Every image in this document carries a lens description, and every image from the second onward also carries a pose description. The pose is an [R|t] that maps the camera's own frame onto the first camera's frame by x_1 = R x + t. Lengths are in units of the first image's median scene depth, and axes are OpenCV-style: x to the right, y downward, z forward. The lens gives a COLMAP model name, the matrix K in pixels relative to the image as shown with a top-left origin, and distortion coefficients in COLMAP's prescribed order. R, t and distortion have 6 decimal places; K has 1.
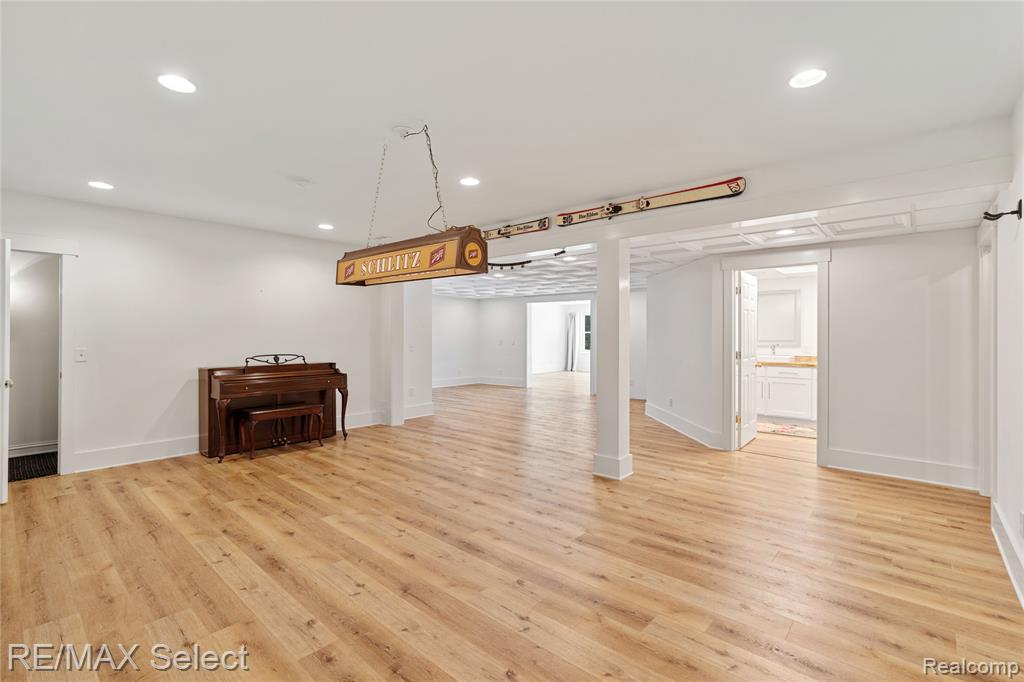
lens RADIAL K [[462.6, 0, 521.4], [0, 462.6, 328.6], [0, 0, 1]] dist [-0.008245, 0.001857]
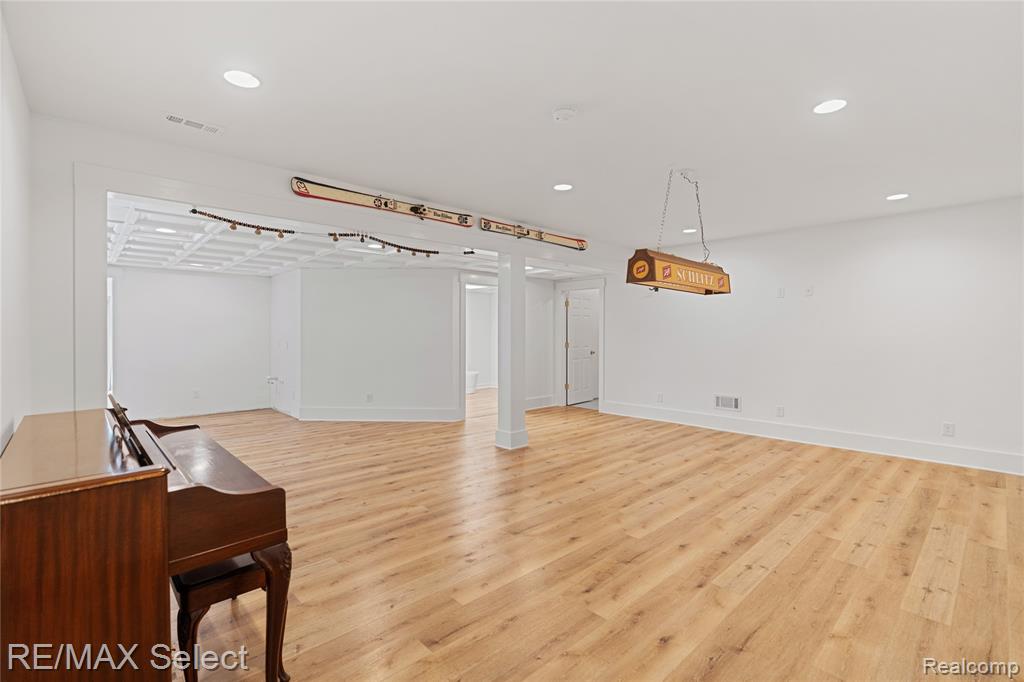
lens RADIAL K [[462.6, 0, 521.4], [0, 462.6, 328.6], [0, 0, 1]] dist [-0.008245, 0.001857]
pose [[0.088303, 0.004600, 0.996083, -1.441332], [-0.013751, 0.999900, -0.003399, 0.011369], [-0.995999, -0.013397, 0.088357, 1.230754]]
